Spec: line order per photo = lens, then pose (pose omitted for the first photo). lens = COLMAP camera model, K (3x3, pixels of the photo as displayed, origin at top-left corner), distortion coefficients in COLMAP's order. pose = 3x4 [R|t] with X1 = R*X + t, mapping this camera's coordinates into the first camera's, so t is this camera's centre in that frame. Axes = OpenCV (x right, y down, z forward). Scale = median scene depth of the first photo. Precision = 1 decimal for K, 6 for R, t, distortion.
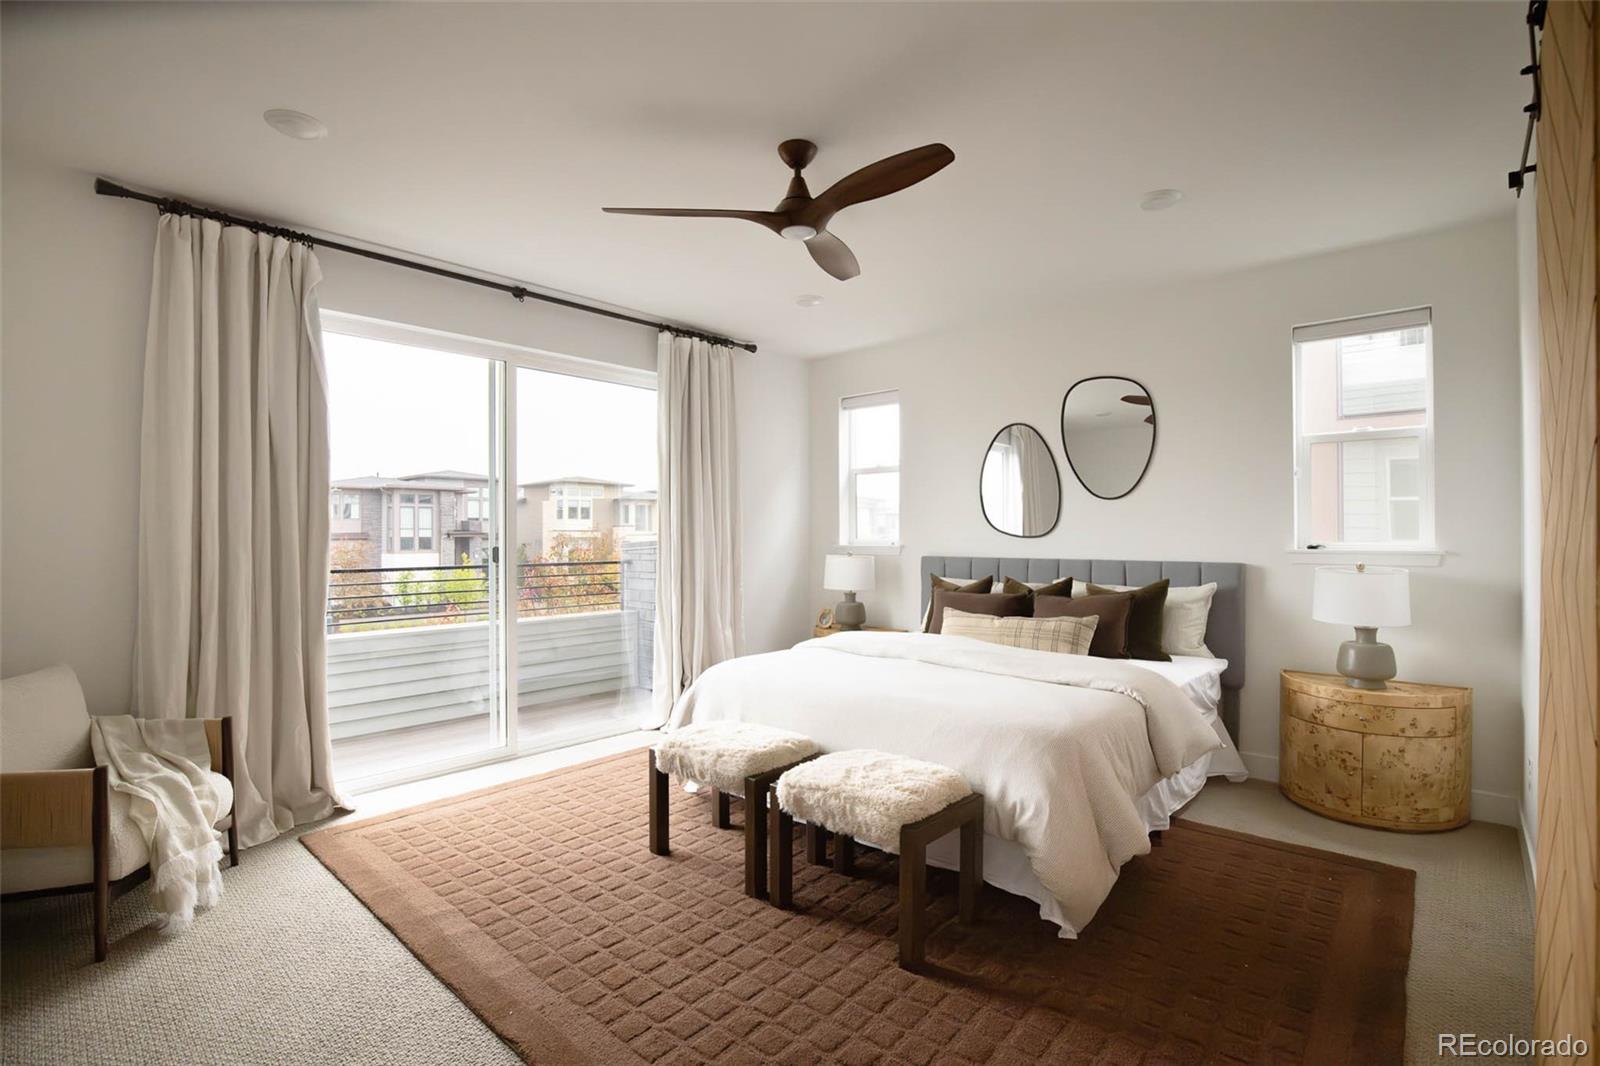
lens RADIAL K [[728.5, 0, 832.0], [0, 728.5, 531.0], [0, 0, 1]] dist [0.006955, -0.001454]
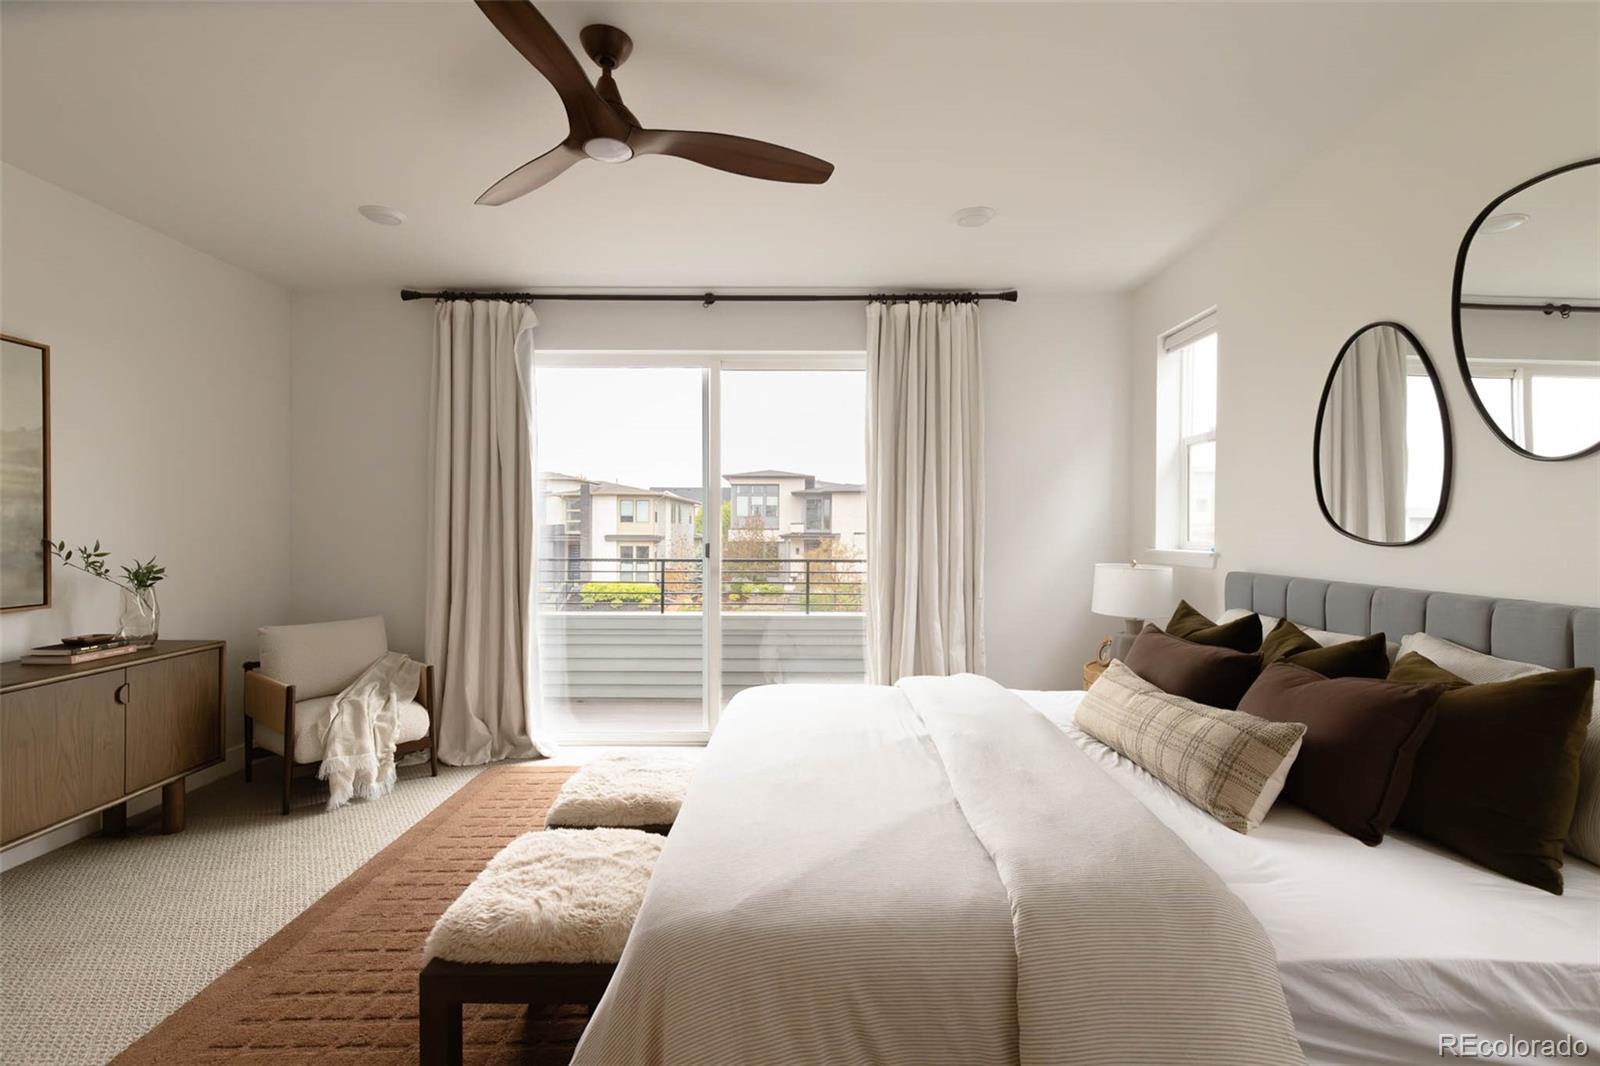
lens RADIAL K [[728.5, 0, 808.4], [0, 728.5, 529.2], [0, 0, 1]] dist [0.006955, -0.001454]
pose [[0.674466, 0.004699, -0.738291, 0.421995], [-0.002354, 0.999988, 0.004214, -0.003400], [0.738302, -0.001104, 0.674469, 0.396304]]
